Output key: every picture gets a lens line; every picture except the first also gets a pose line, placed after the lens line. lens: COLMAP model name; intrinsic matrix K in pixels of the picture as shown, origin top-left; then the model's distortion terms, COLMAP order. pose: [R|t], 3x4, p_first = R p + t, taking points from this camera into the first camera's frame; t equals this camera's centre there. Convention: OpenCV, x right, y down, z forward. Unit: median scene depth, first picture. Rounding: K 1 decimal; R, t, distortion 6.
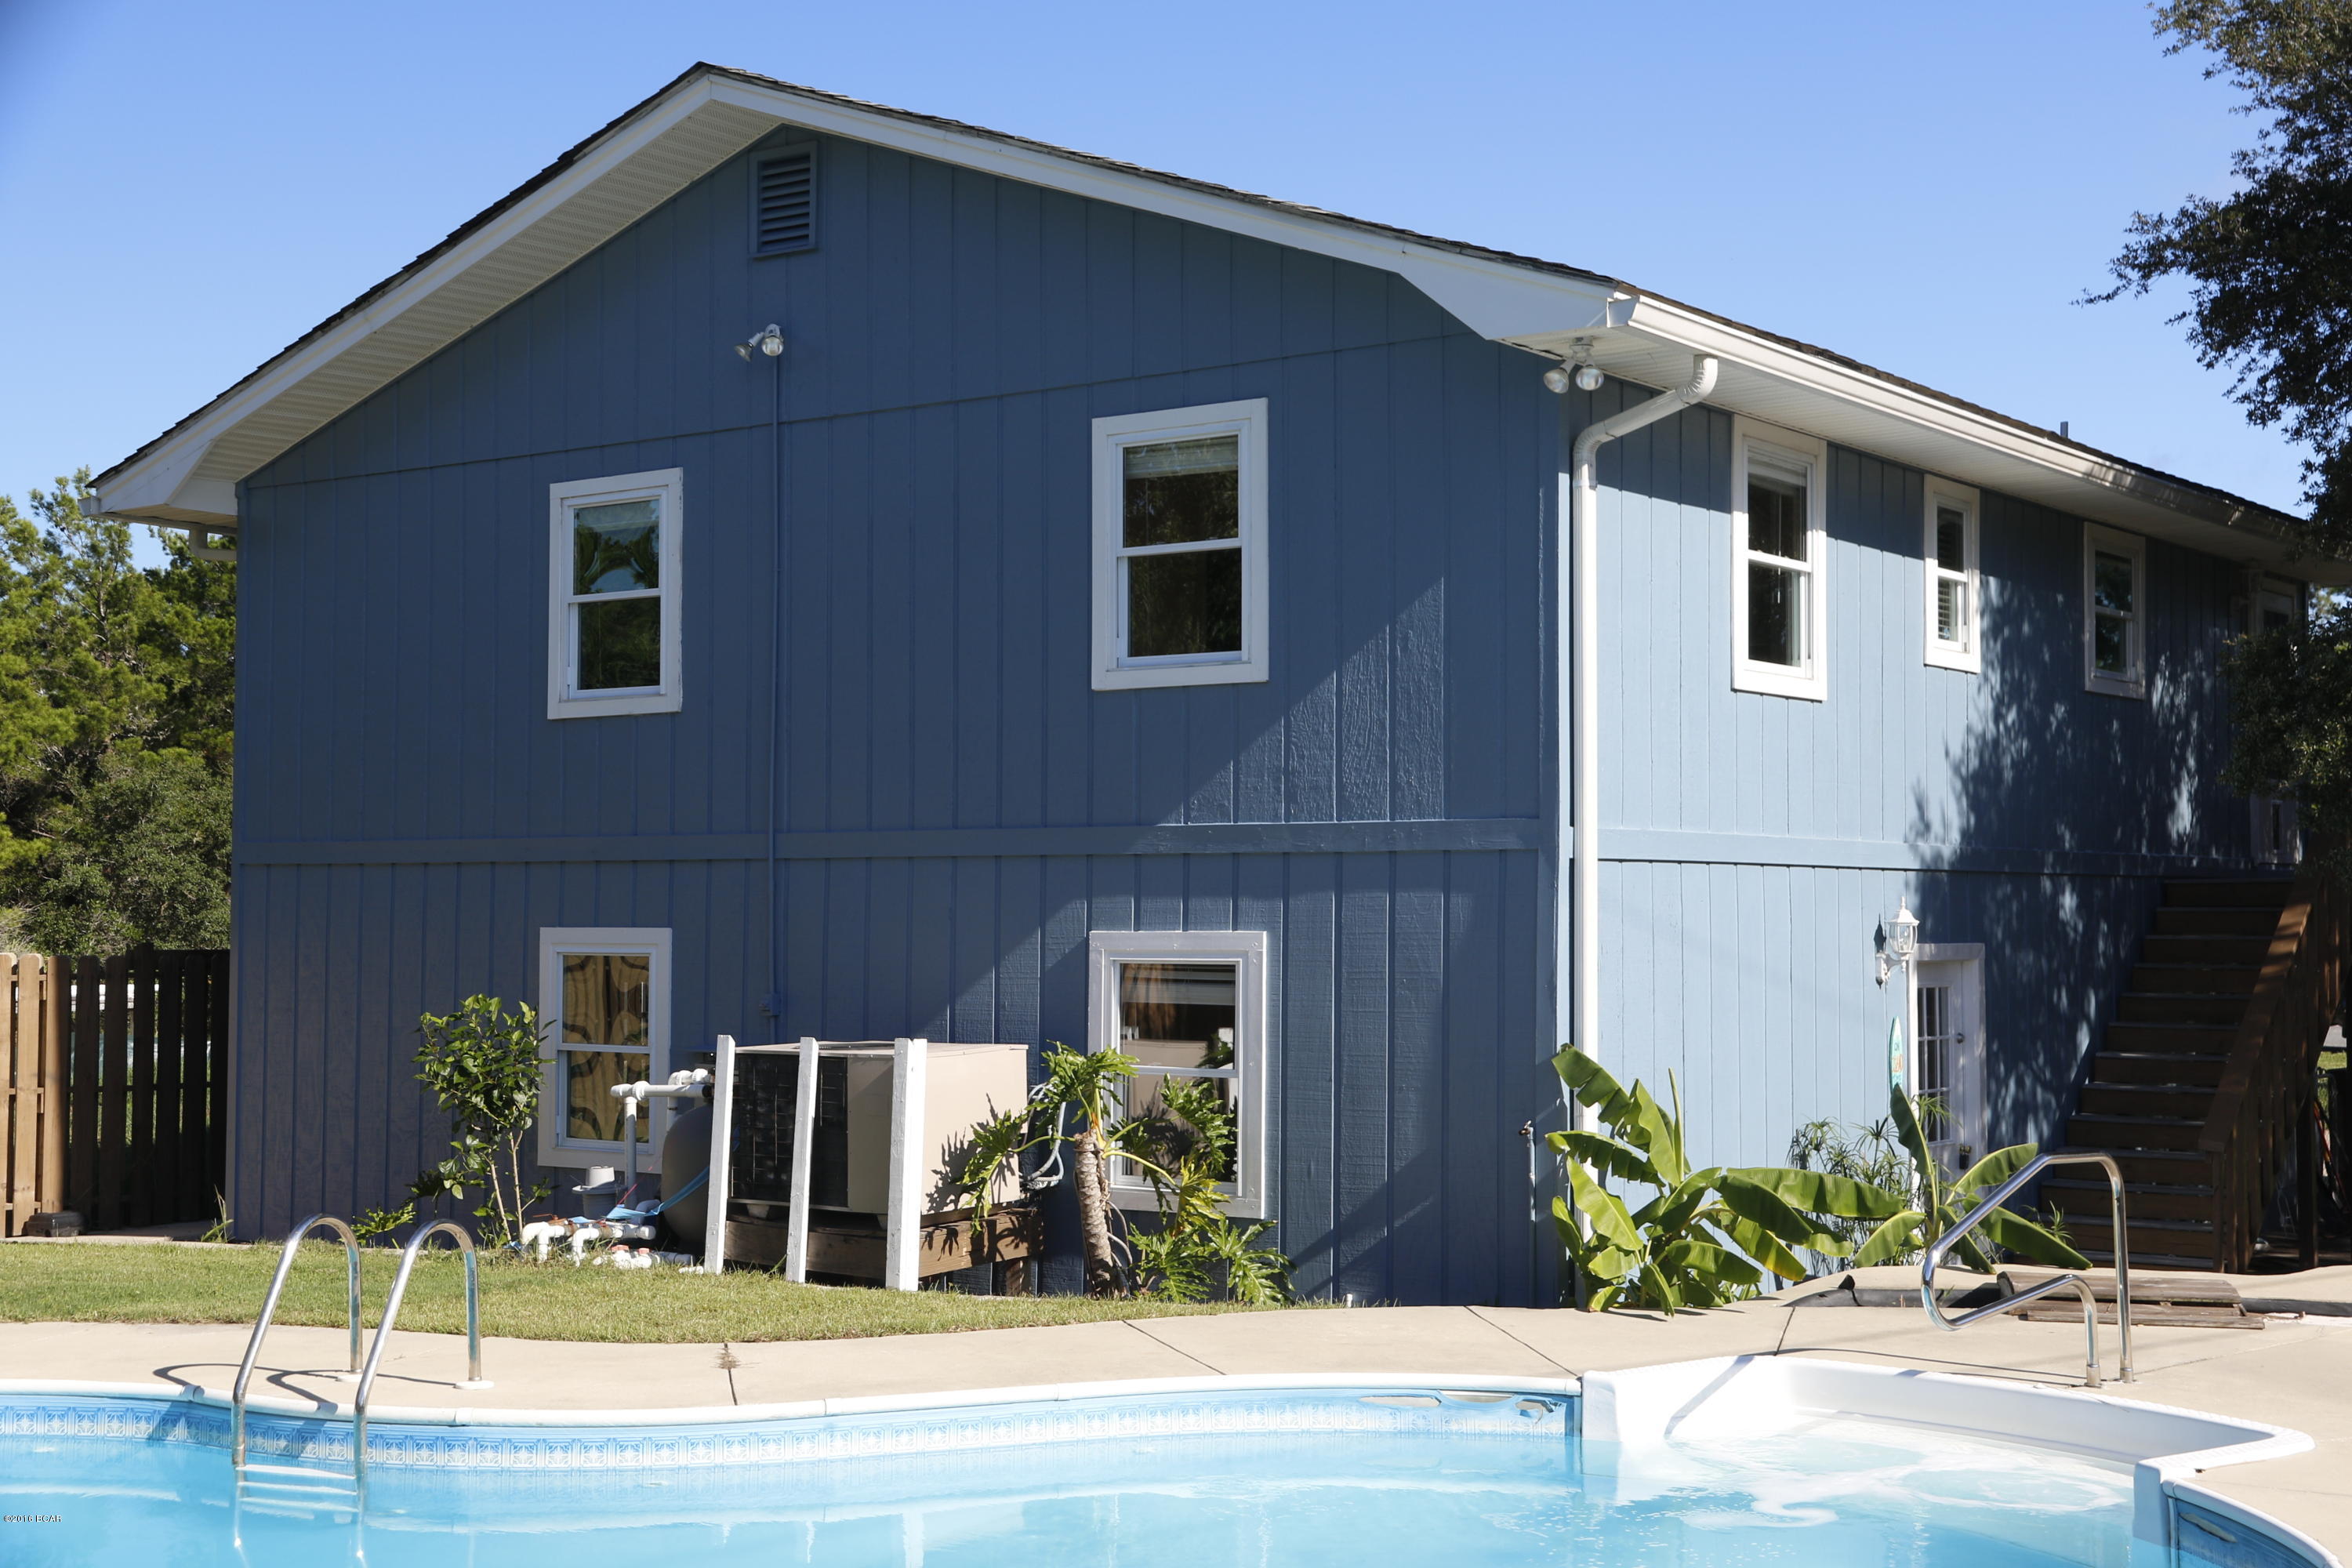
lens RADIAL K [[2981.3, 0, 1196.7], [0, 2981.3, 793.2], [0, 0, 1]] dist [0.116306, 0.000000]
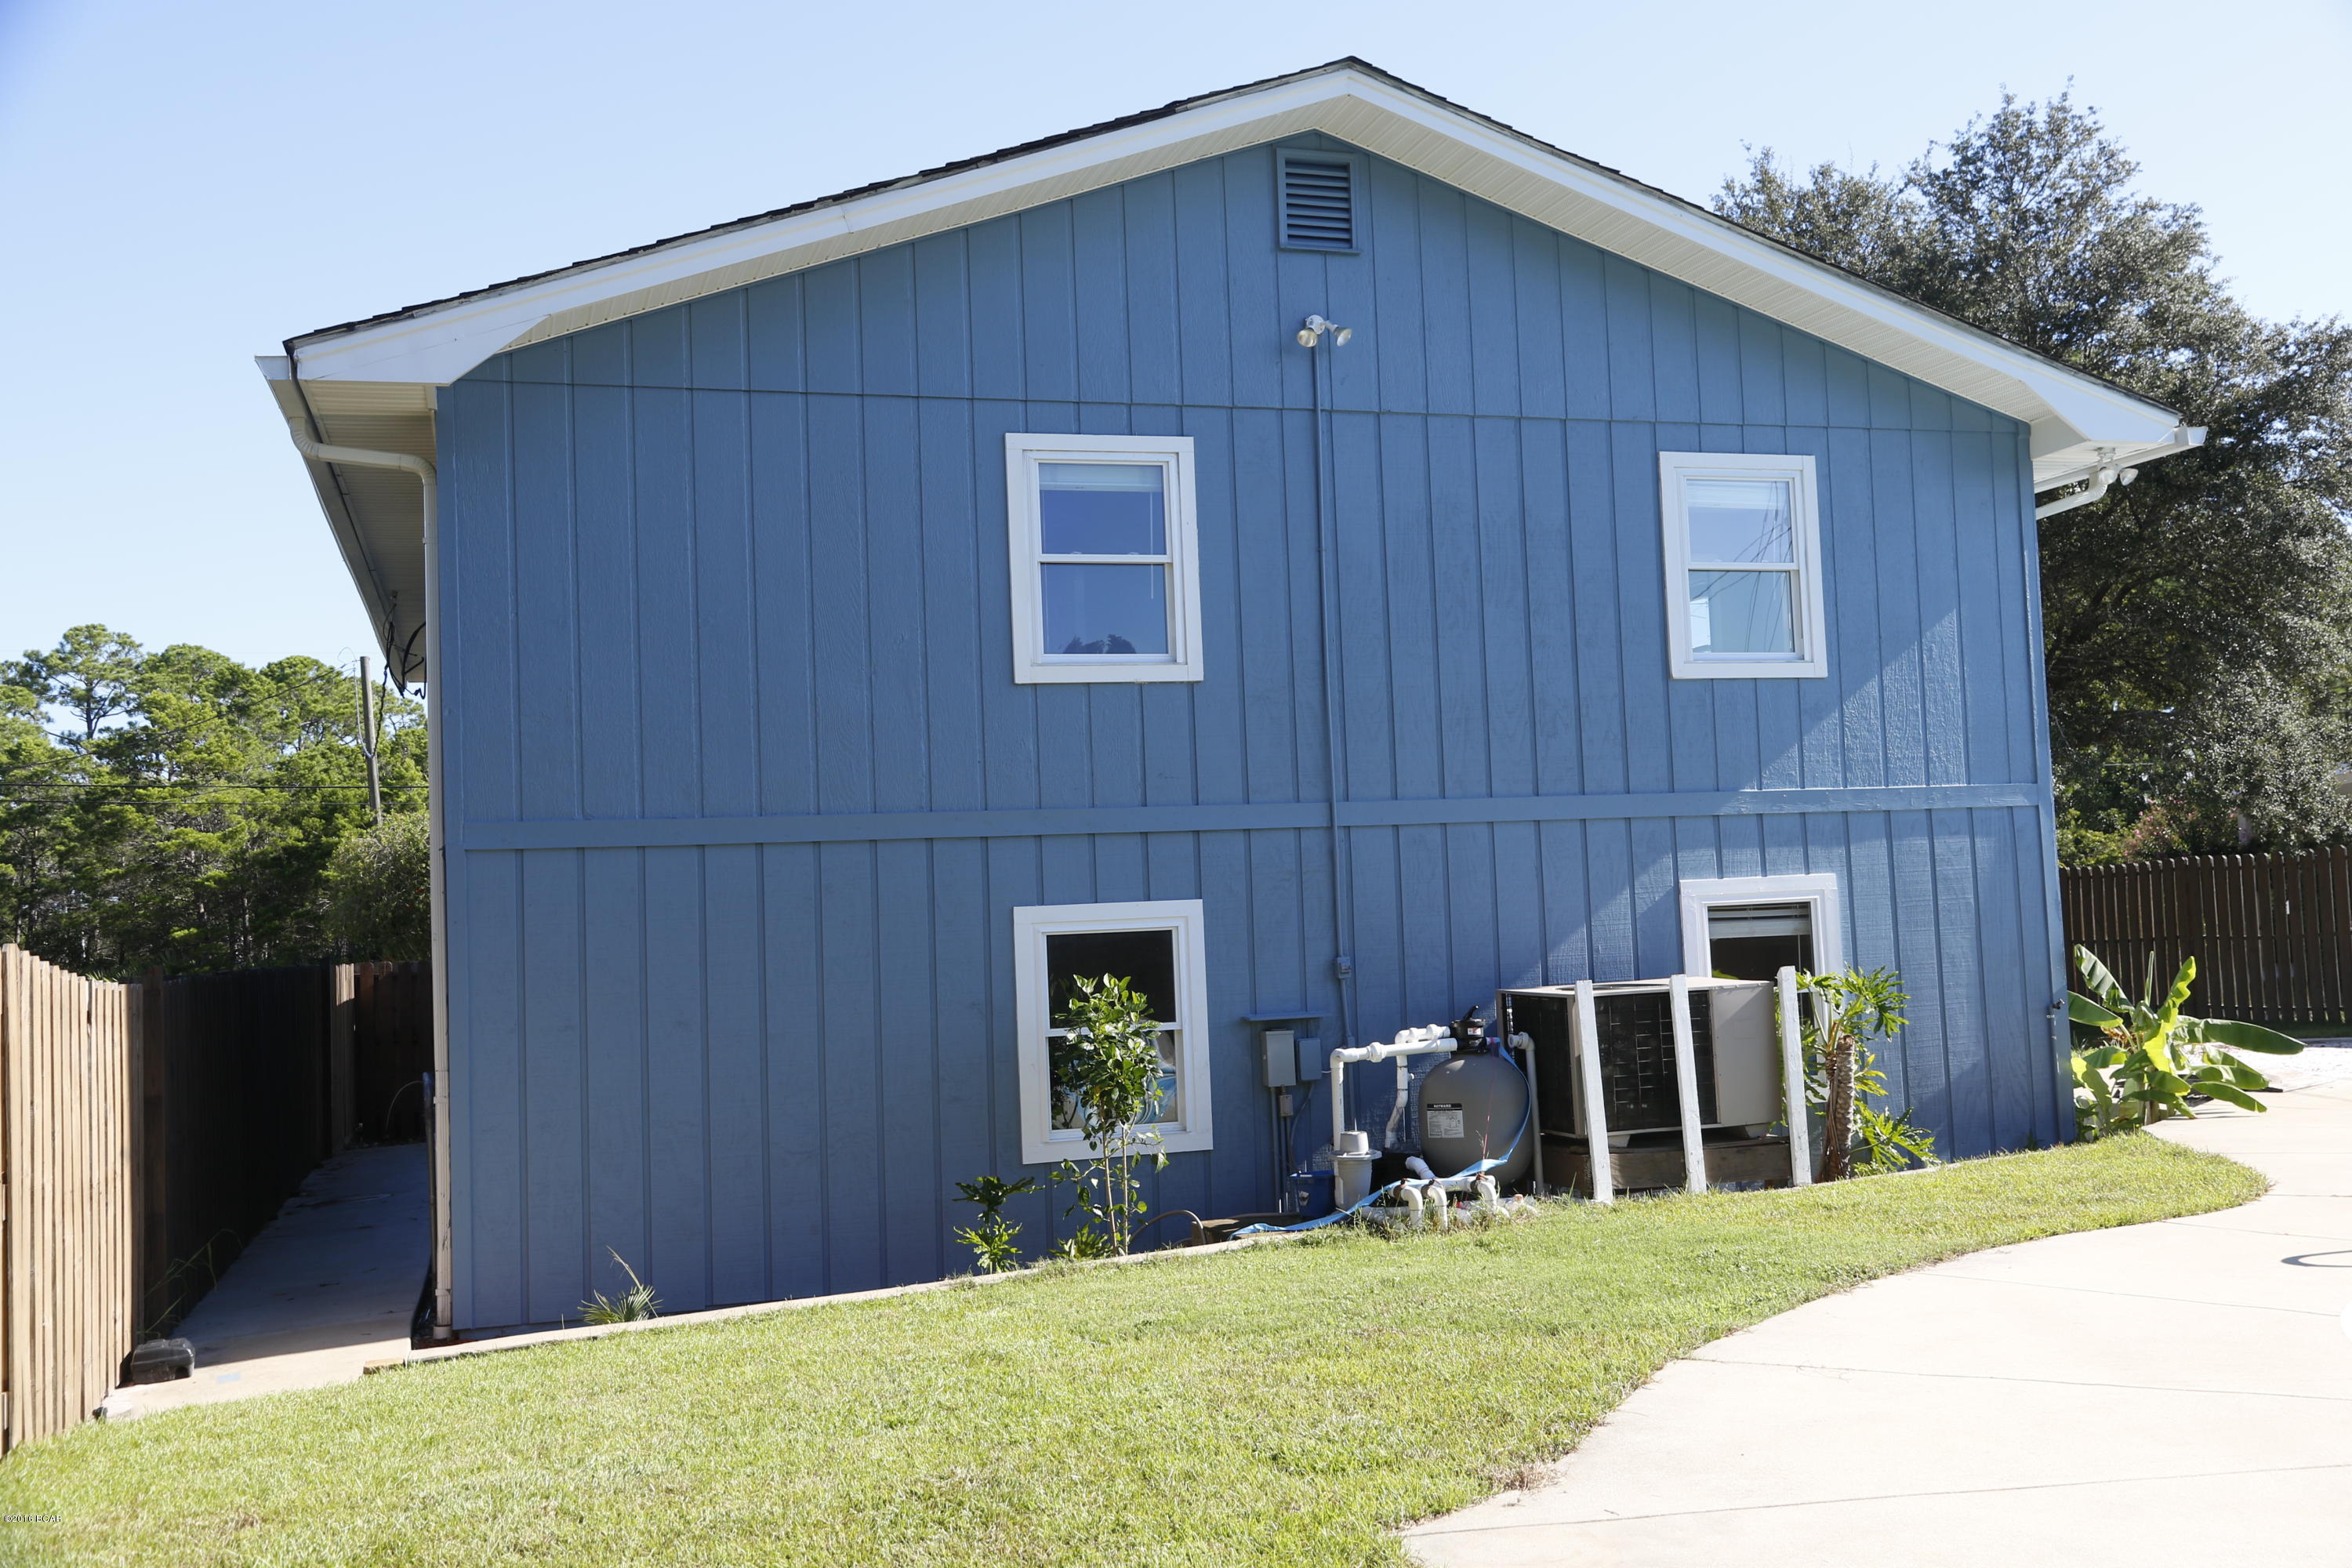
lens RADIAL K [[2304.6, 0, 1175.9], [0, 2304.6, 783.4], [0, 0, 1]] dist [0.062956, 0.000000]
pose [[0.566583, 0.013352, 0.823897, -0.847948], [0.006844, 0.999758, -0.020908, 0.023772], [-0.823976, 0.017485, 0.566354, 0.598547]]
